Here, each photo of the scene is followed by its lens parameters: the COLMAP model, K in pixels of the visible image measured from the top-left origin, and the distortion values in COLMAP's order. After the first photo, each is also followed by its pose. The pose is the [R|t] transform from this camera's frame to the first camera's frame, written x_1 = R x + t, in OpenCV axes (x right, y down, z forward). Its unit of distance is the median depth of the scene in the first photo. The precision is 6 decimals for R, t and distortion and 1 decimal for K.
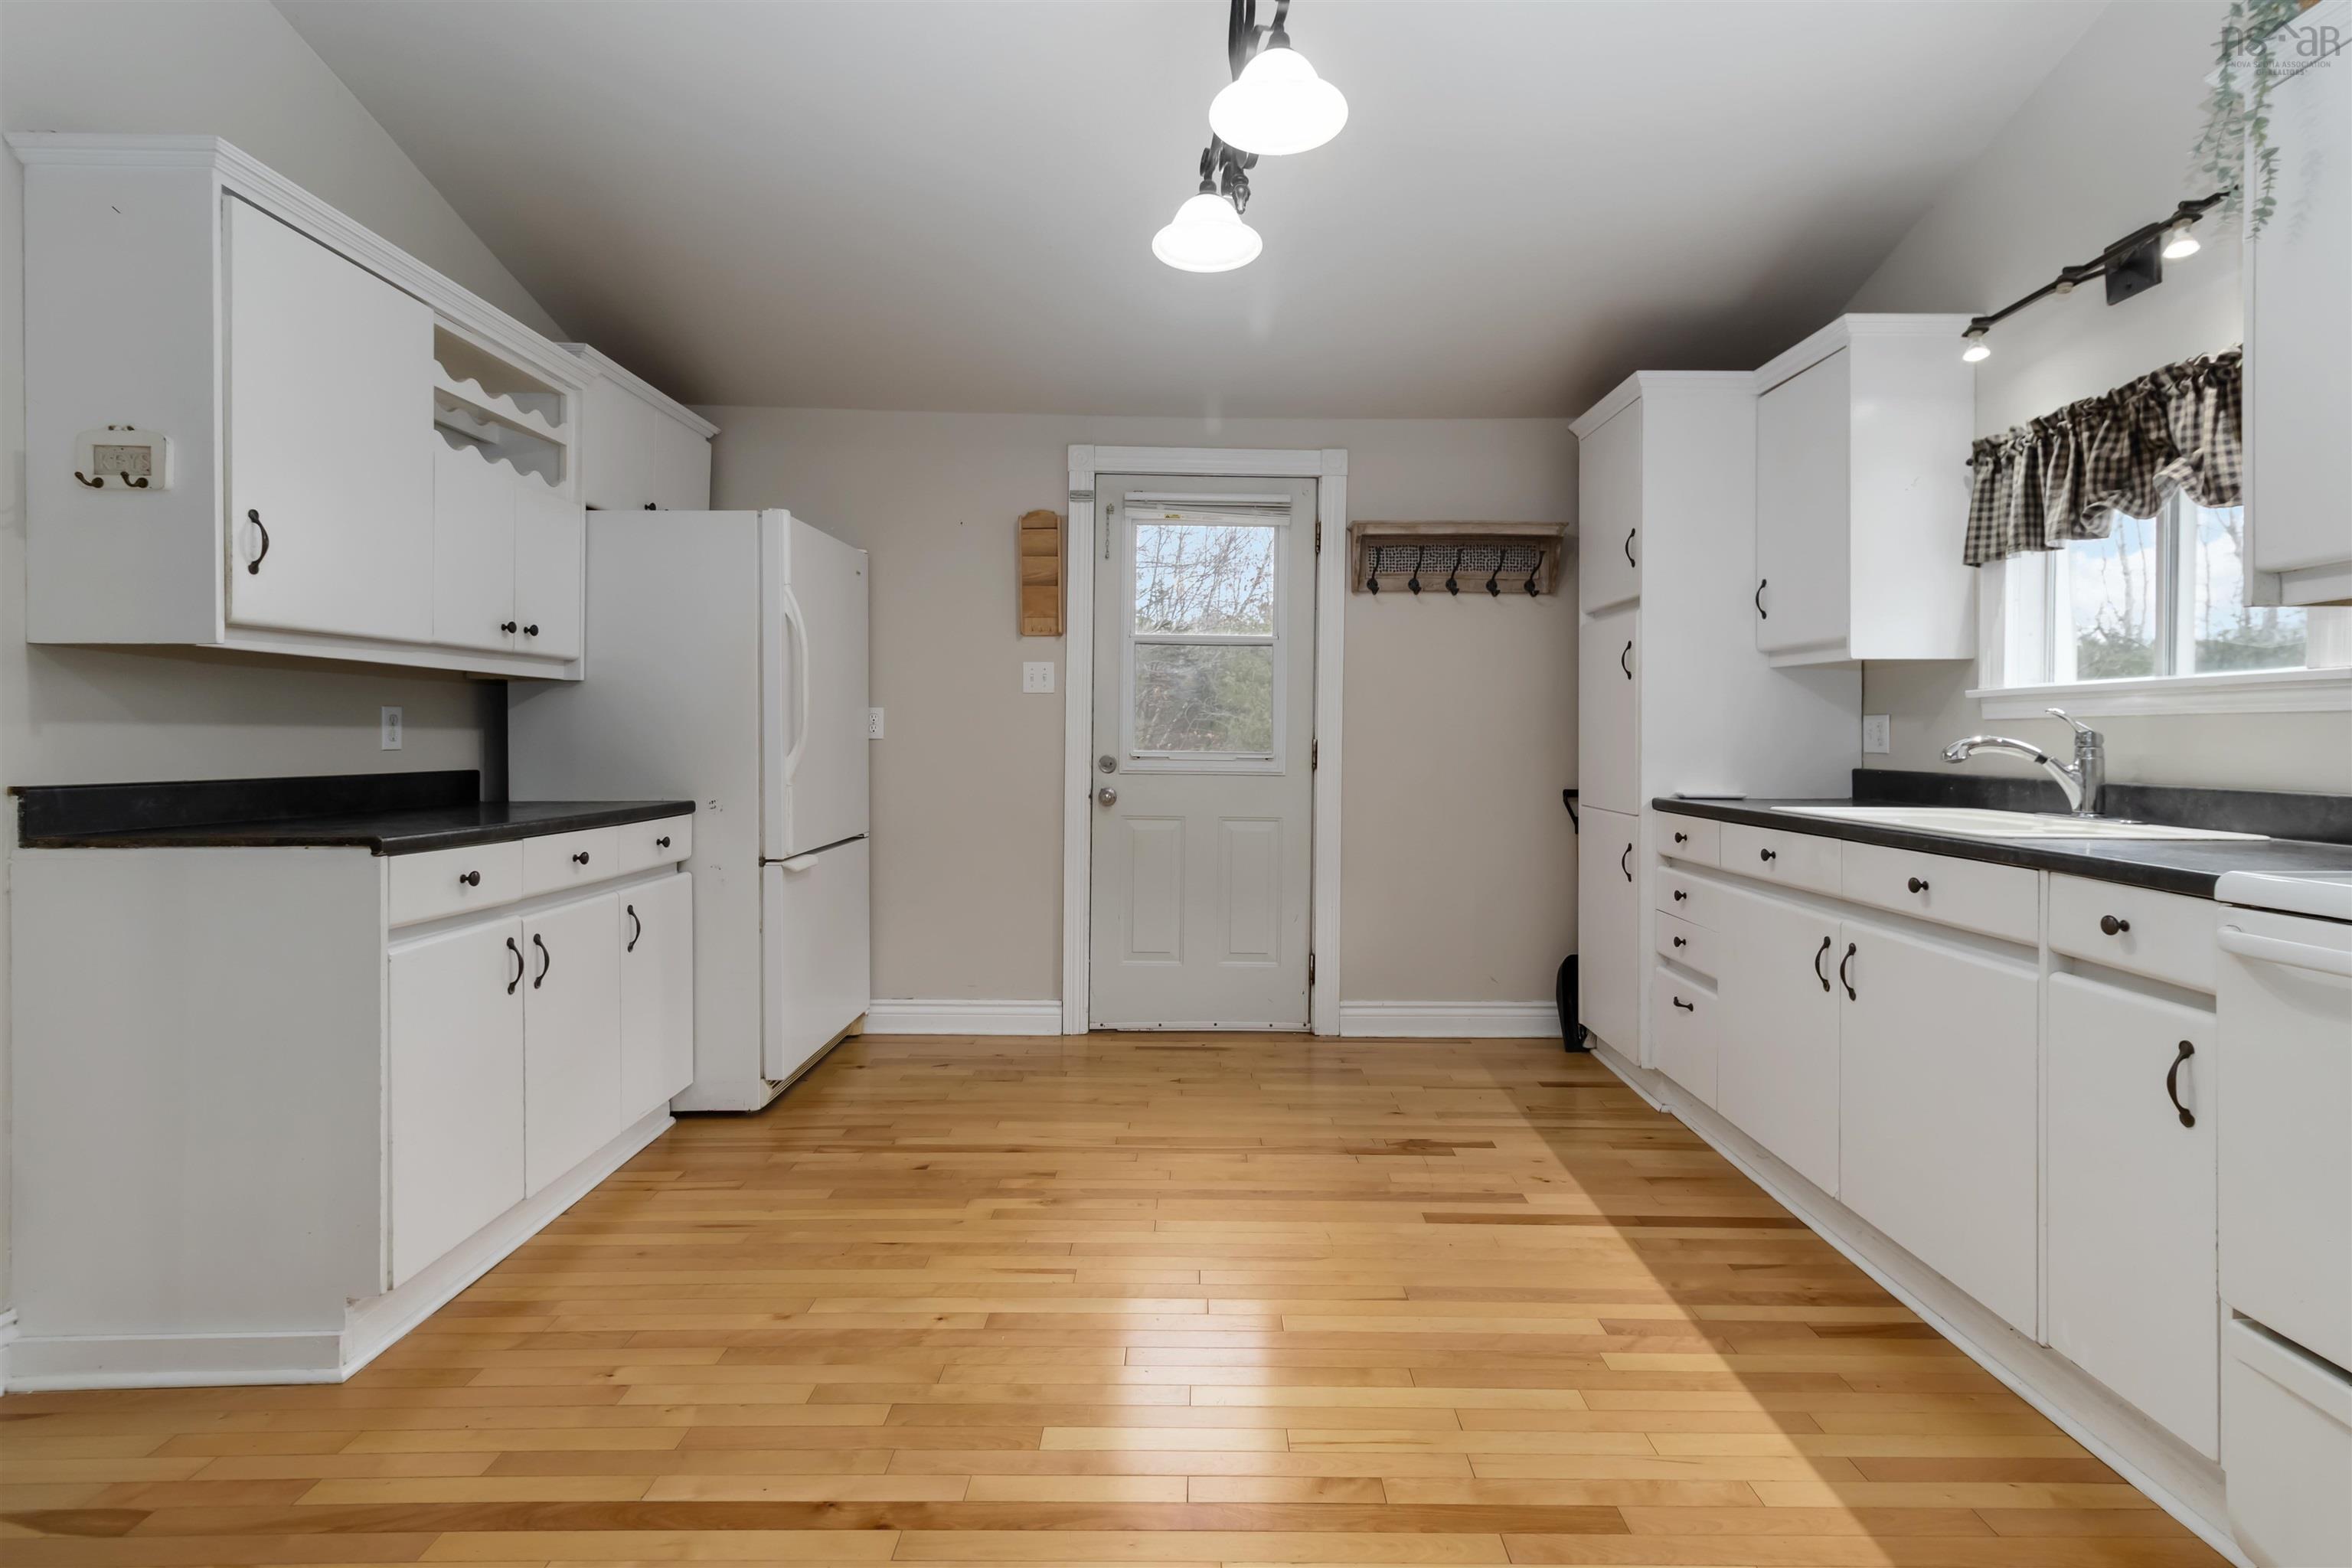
lens RADIAL K [[1117.1, 0, 1210.4], [0, 1117.1, 735.8], [0, 0, 1]] dist [0.002729, 0.000745]
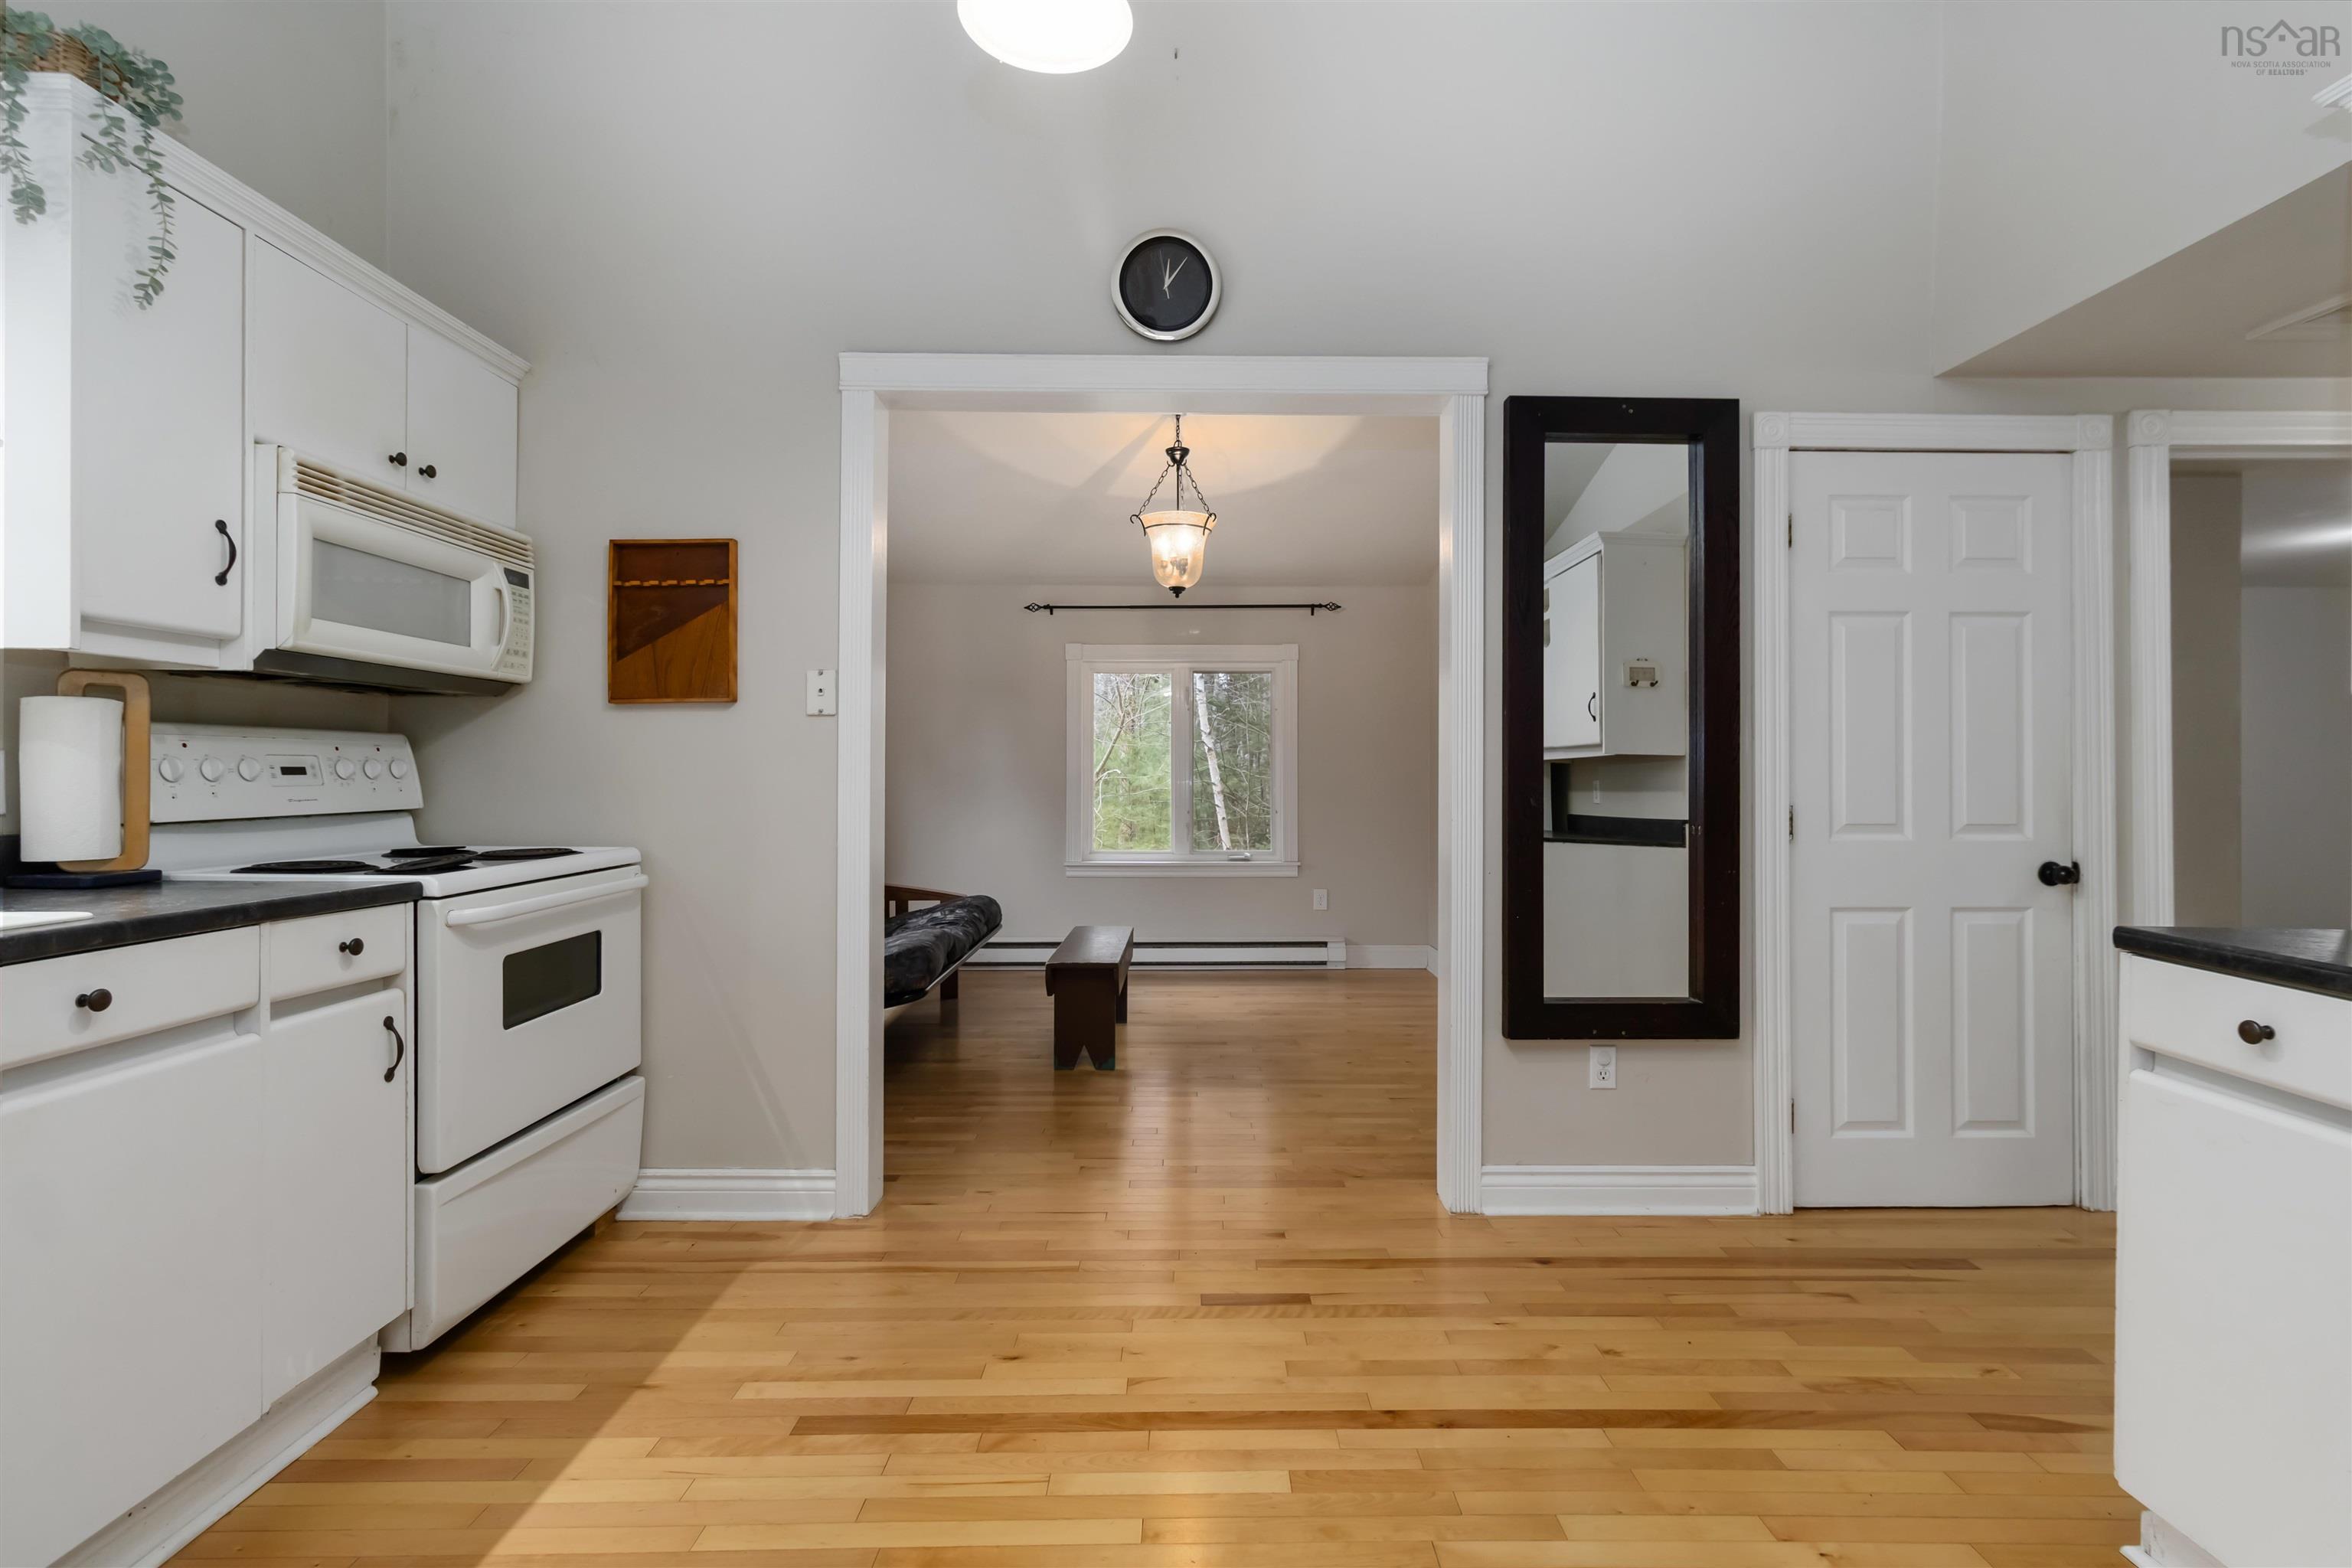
lens RADIAL K [[1097.7, 0, 1200.7], [0, 1097.7, 779.5], [0, 0, 1]] dist [0.003552, 0.000526]
pose [[-0.999925, -0.012241, -0.000861, -0.031686], [-0.012243, 0.999923, 0.002198, -0.008155], [0.000834, 0.002209, -0.999997, 1.053604]]
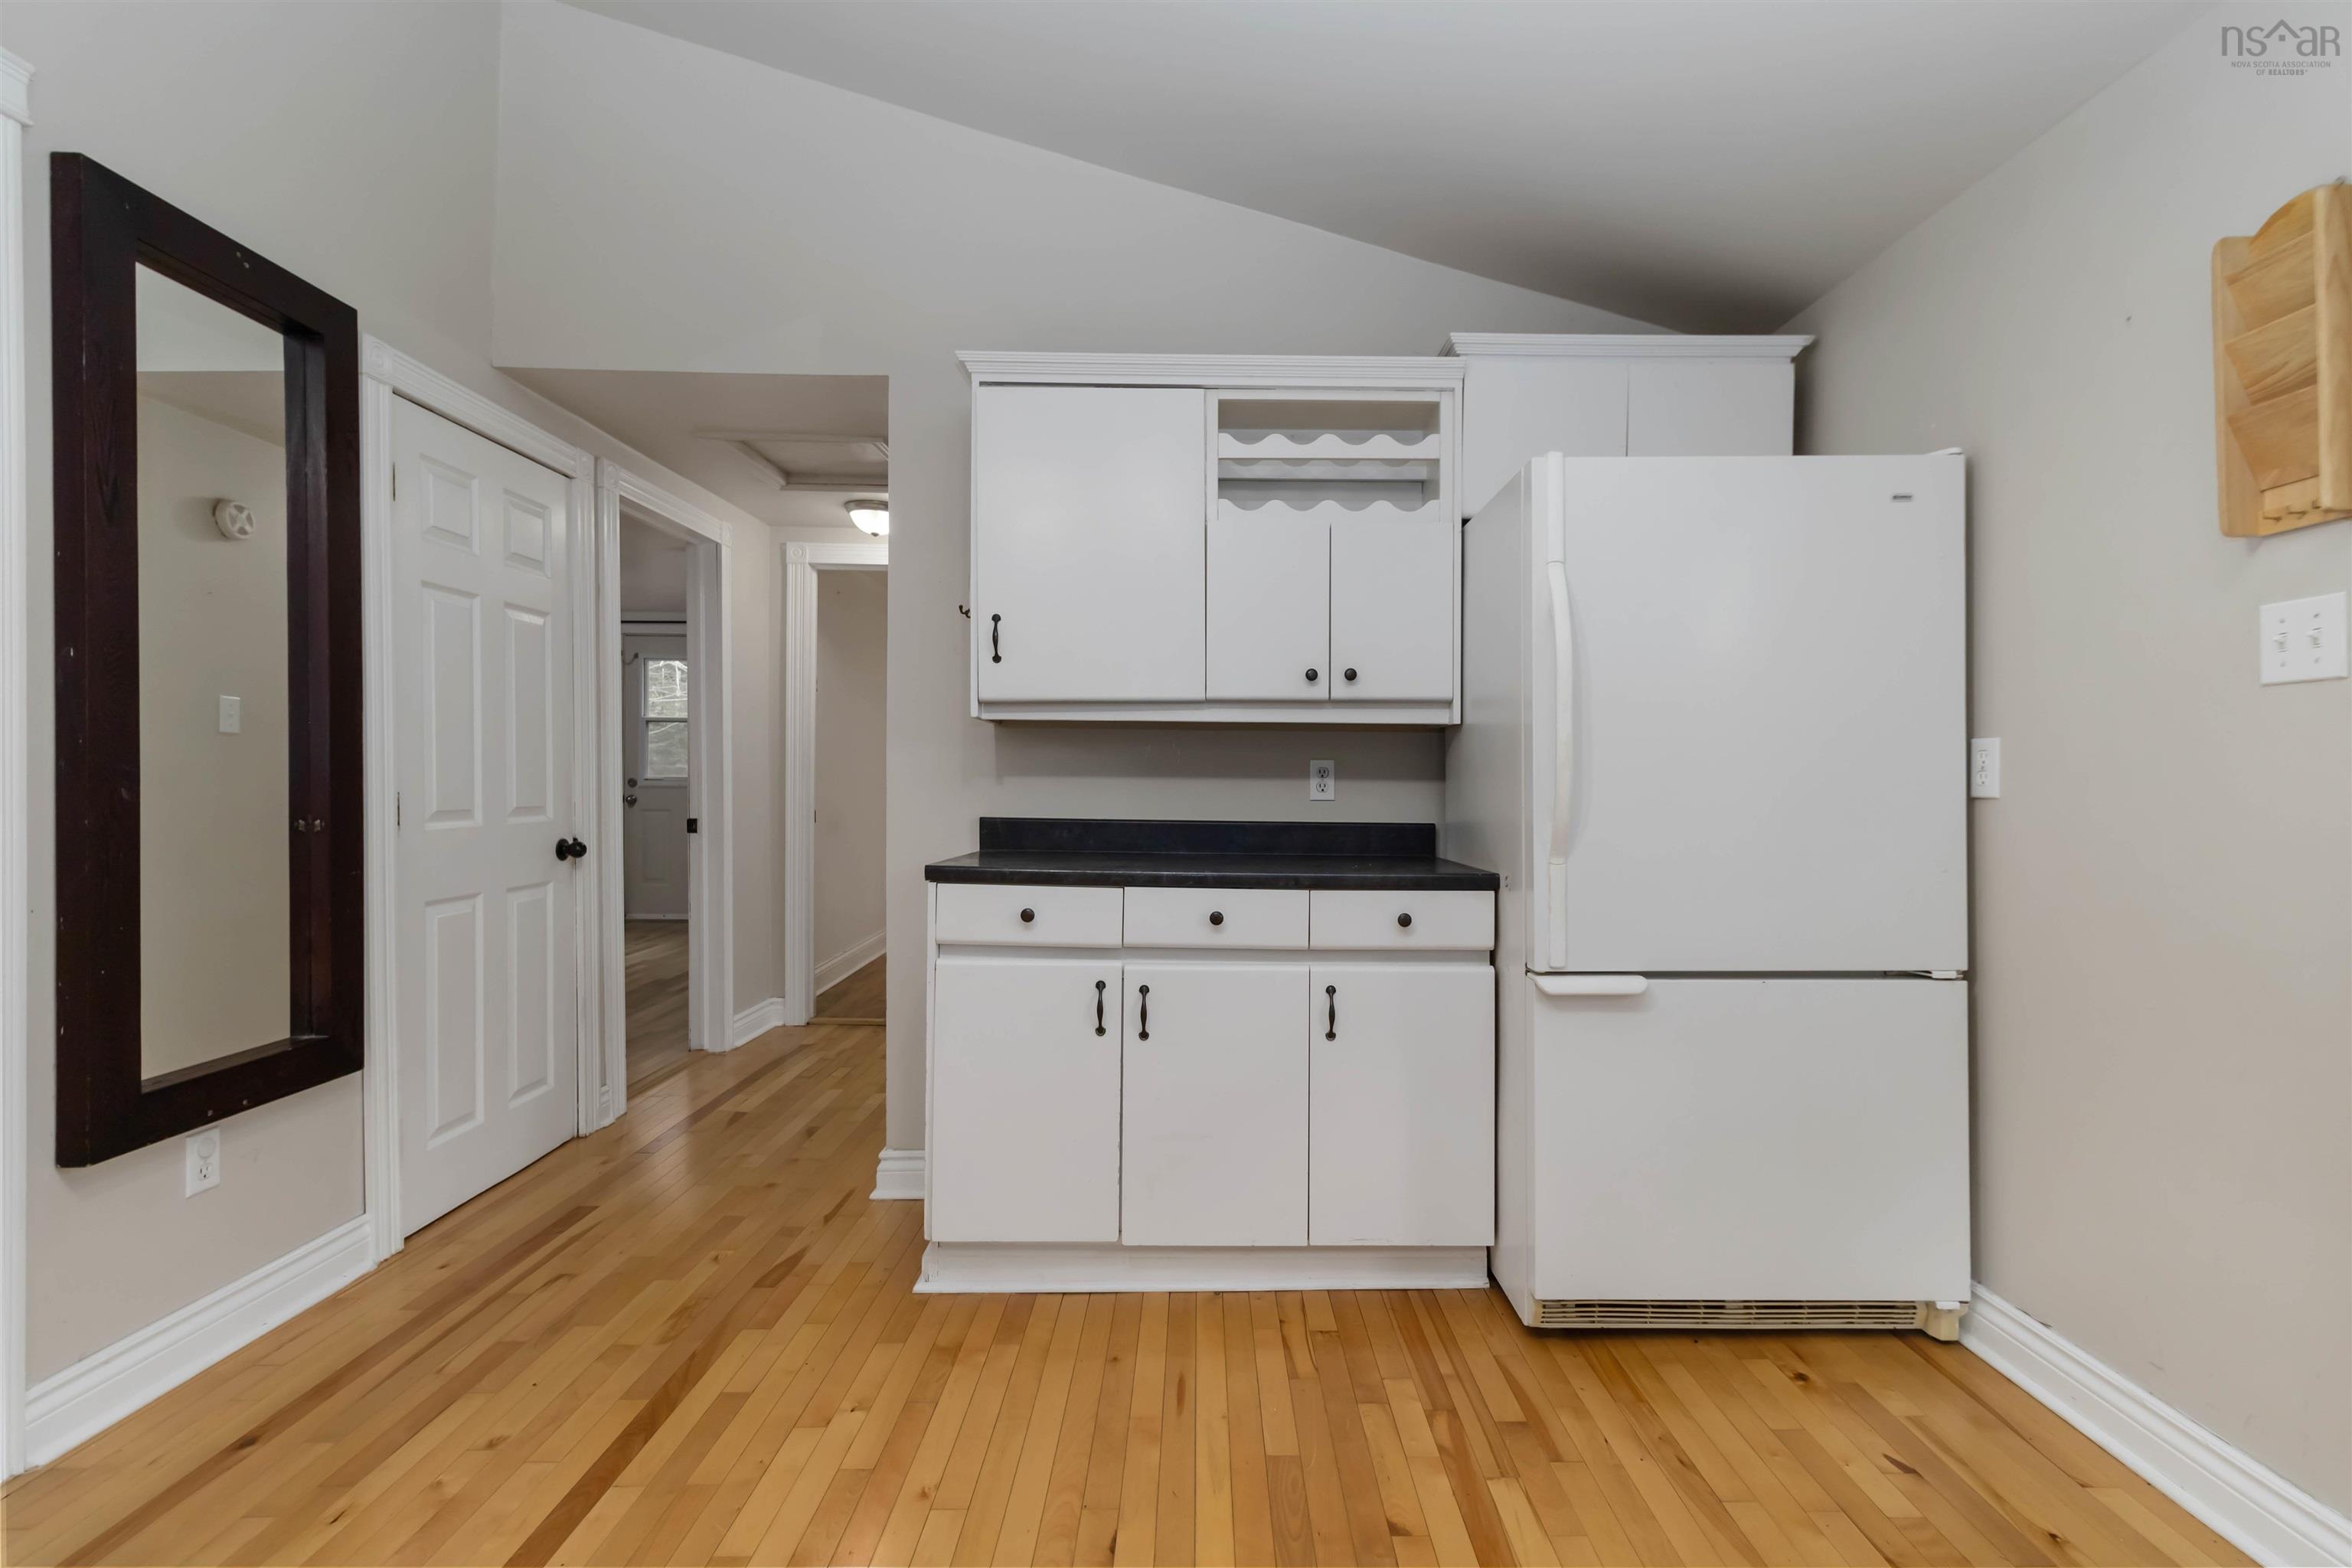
lens RADIAL K [[1097.7, 0, 1200.7], [0, 1097.7, 779.5], [0, 0, 1]] dist [0.003552, 0.000526]
pose [[-0.008257, -0.007056, -0.999941, 0.267958], [-0.007369, 0.999948, -0.006995, 0.000599], [0.999939, 0.007311, -0.008308, 0.758010]]
